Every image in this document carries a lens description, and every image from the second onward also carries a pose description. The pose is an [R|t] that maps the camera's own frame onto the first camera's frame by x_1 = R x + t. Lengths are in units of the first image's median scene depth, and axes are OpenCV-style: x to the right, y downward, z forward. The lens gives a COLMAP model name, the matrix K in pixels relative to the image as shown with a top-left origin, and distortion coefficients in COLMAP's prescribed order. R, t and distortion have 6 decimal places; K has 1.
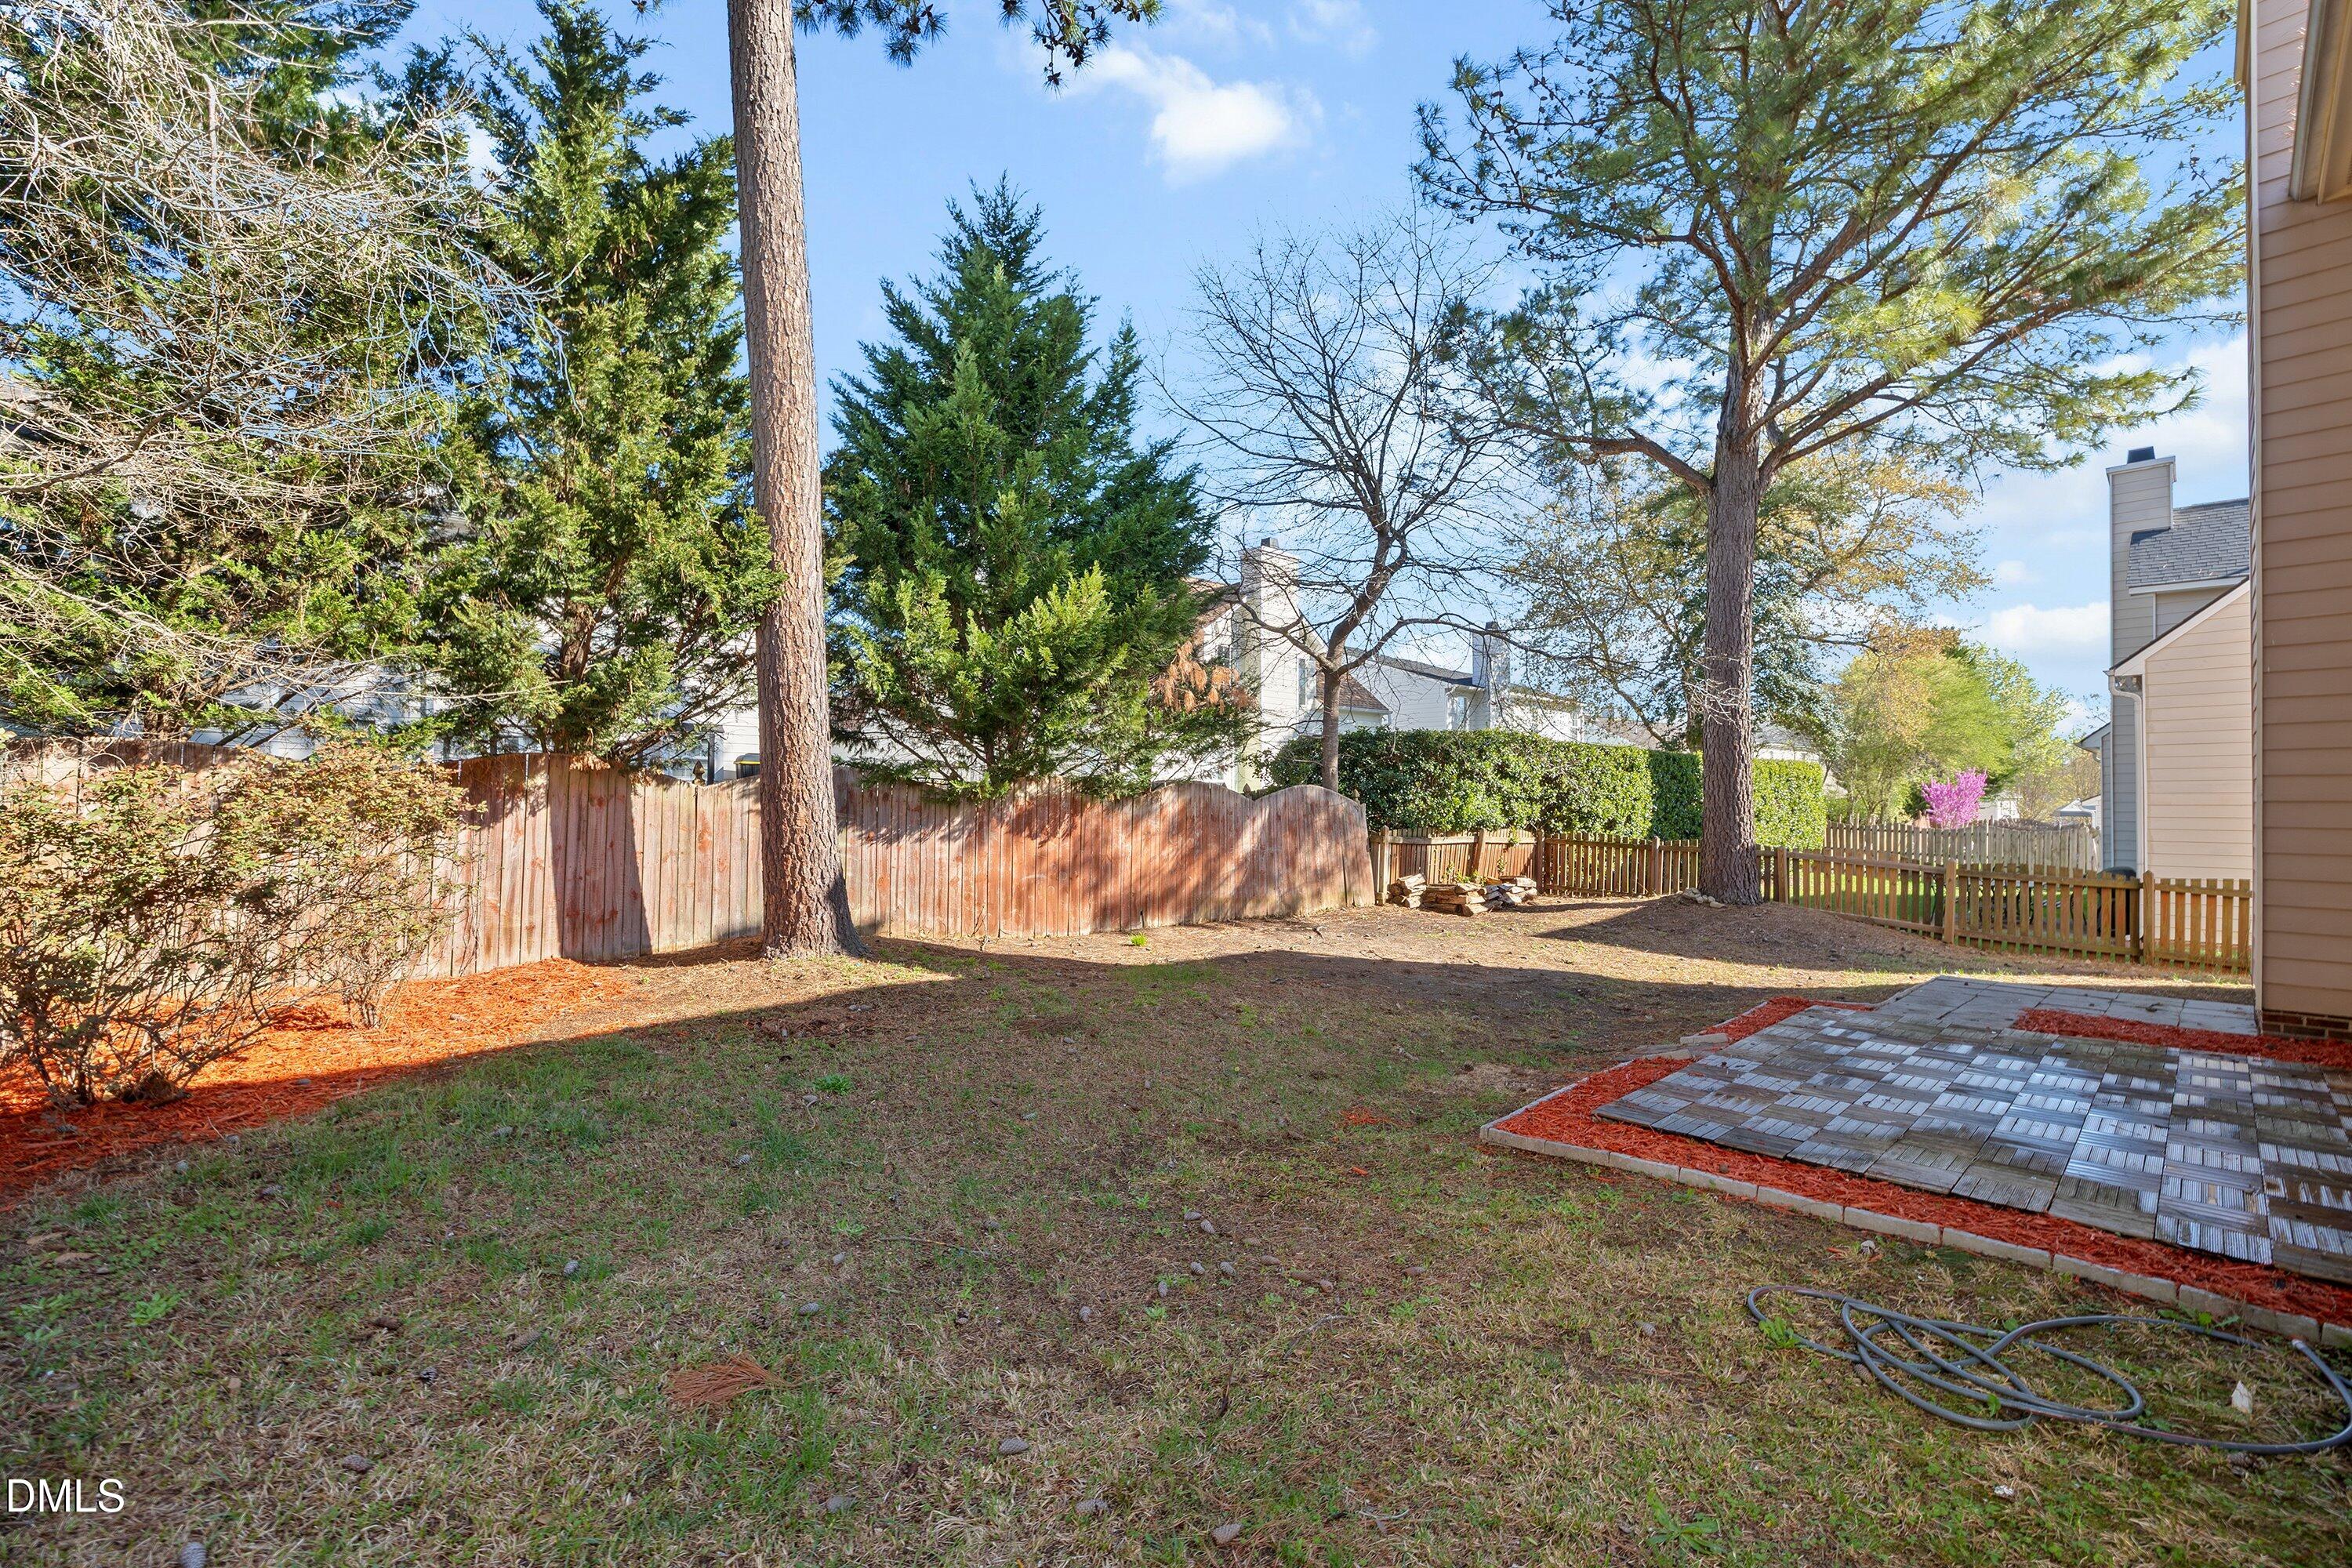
lens RADIAL K [[1003.2, 0, 1165.2], [0, 1003.2, 791.6], [0, 0, 1]] dist [-0.000472, 0.000716]
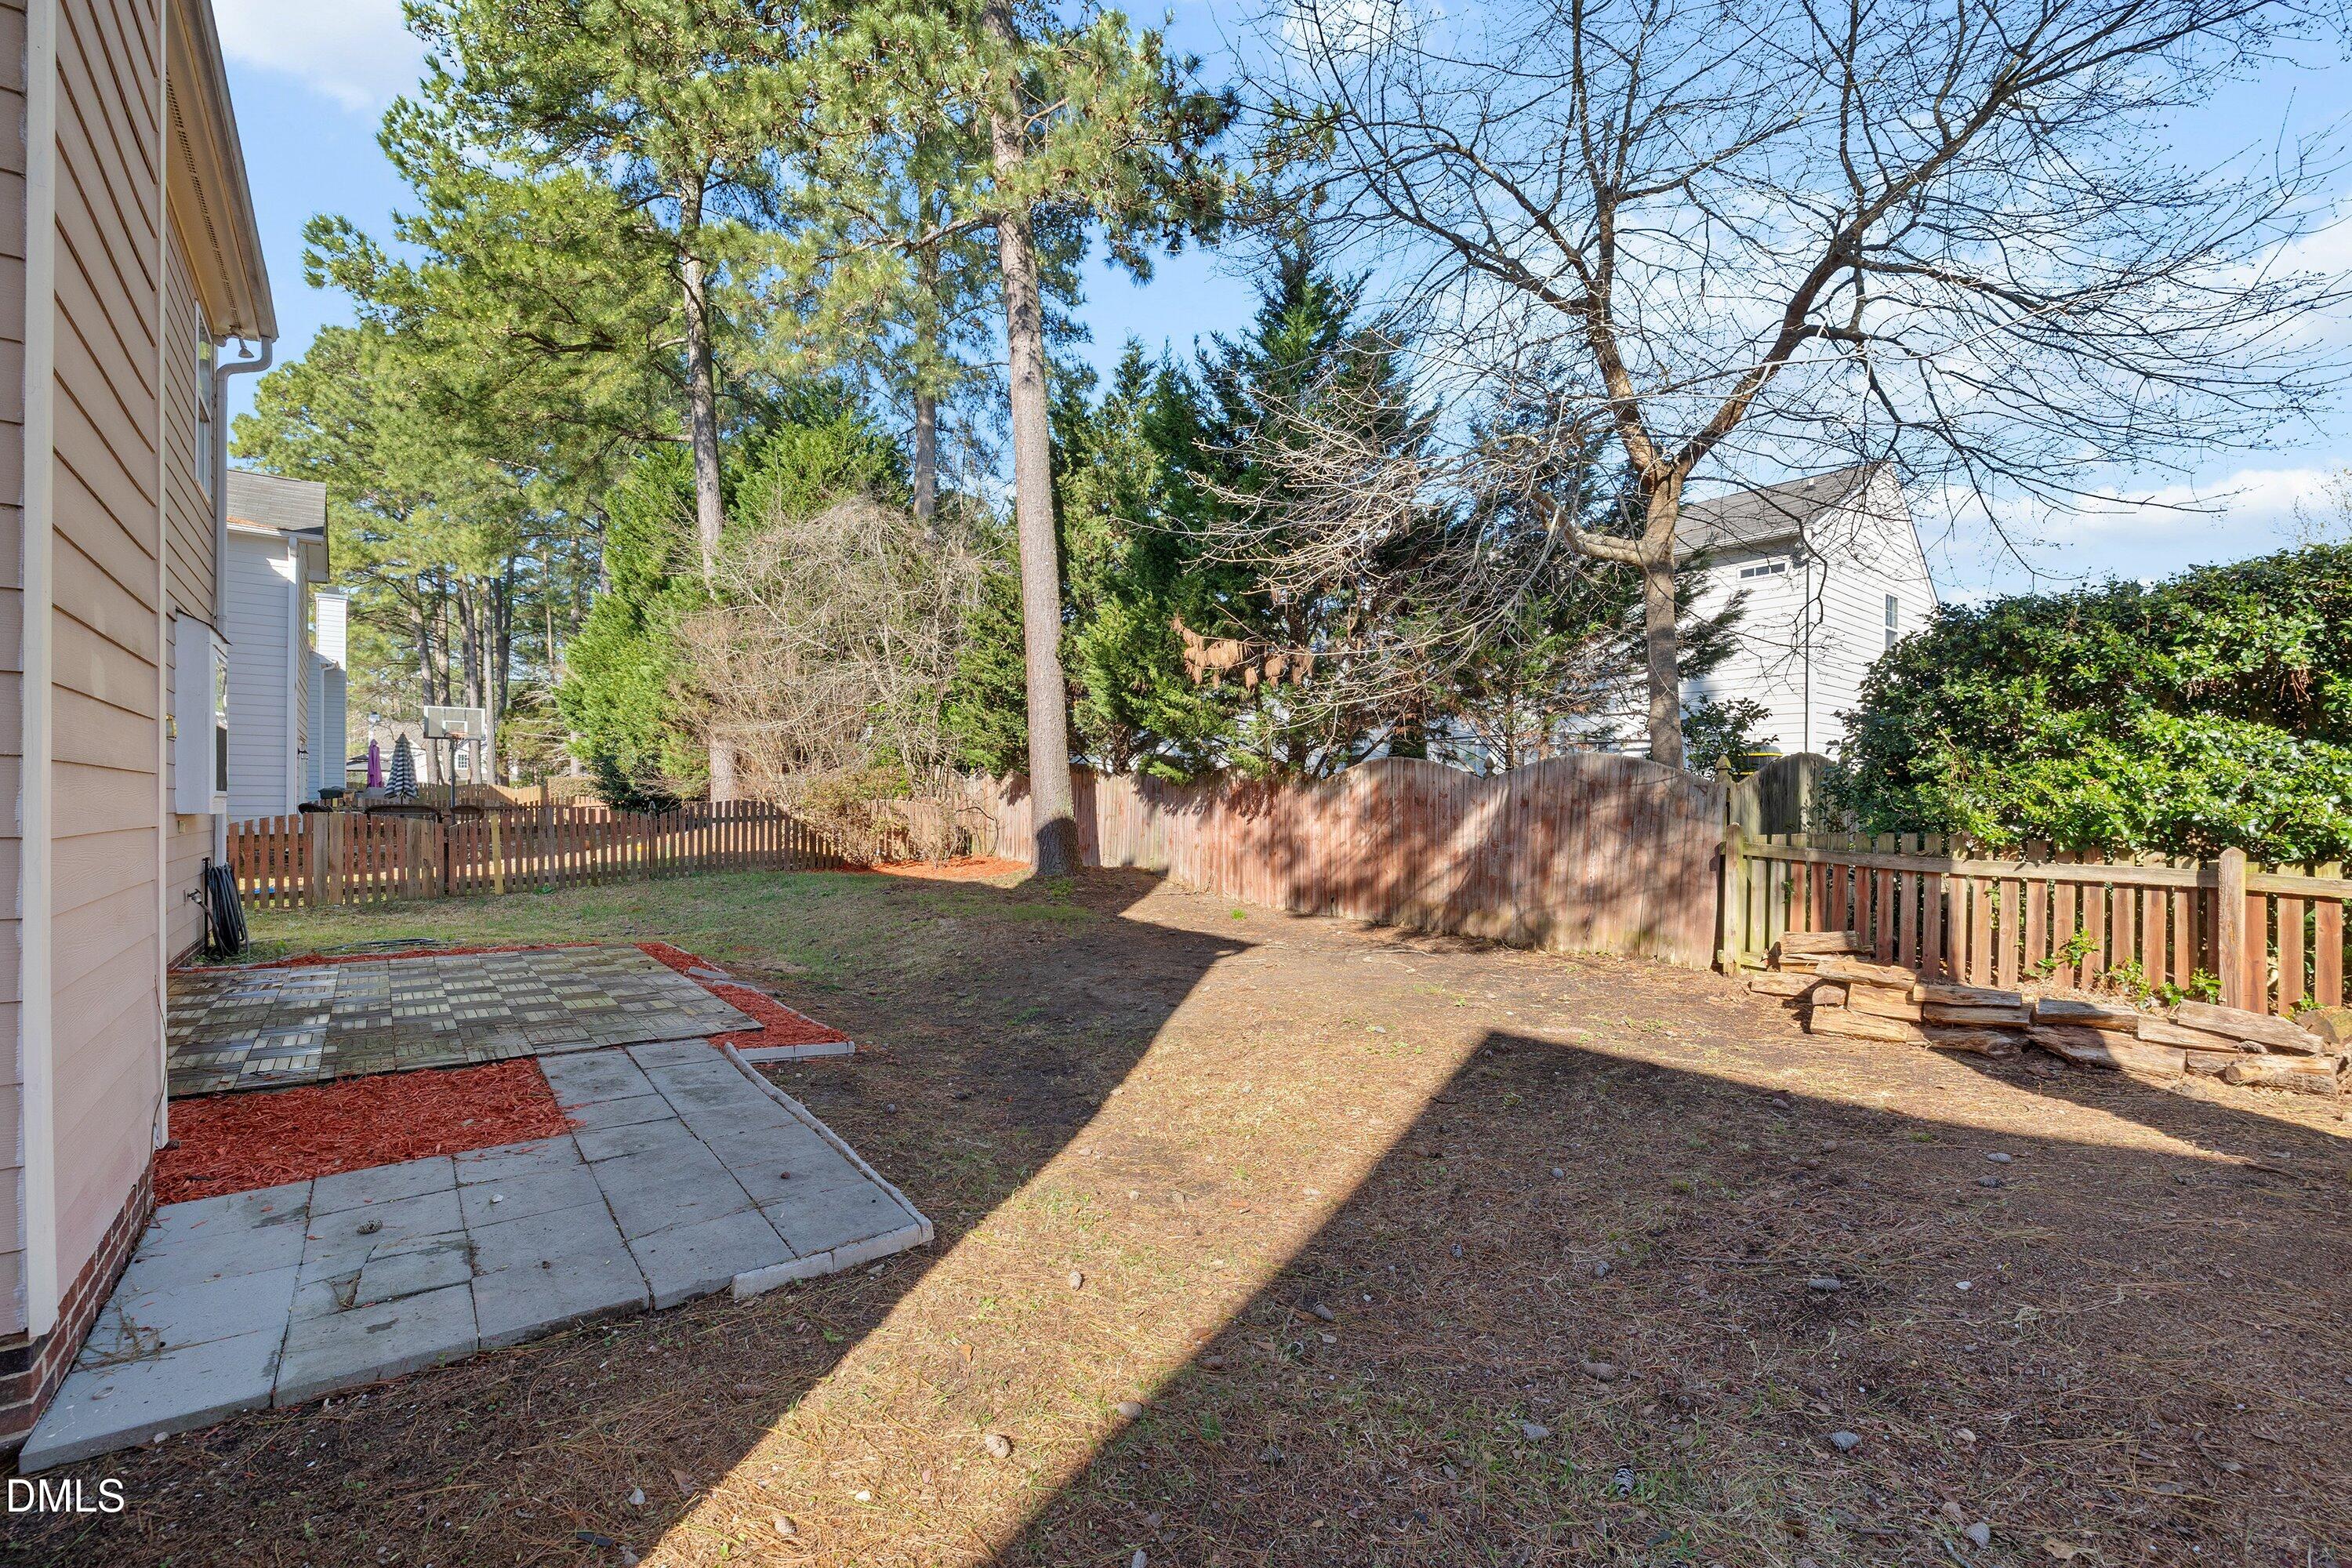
lens RADIAL K [[1003.2, 0, 1165.0], [0, 1003.2, 788.6], [0, 0, 1]] dist [-0.000472, 0.000716]
pose [[-0.065340, -0.001873, -0.997861, 0.930088], [0.016563, 0.999858, -0.002961, 0.016046], [0.997726, -0.016721, -0.065300, 0.903549]]
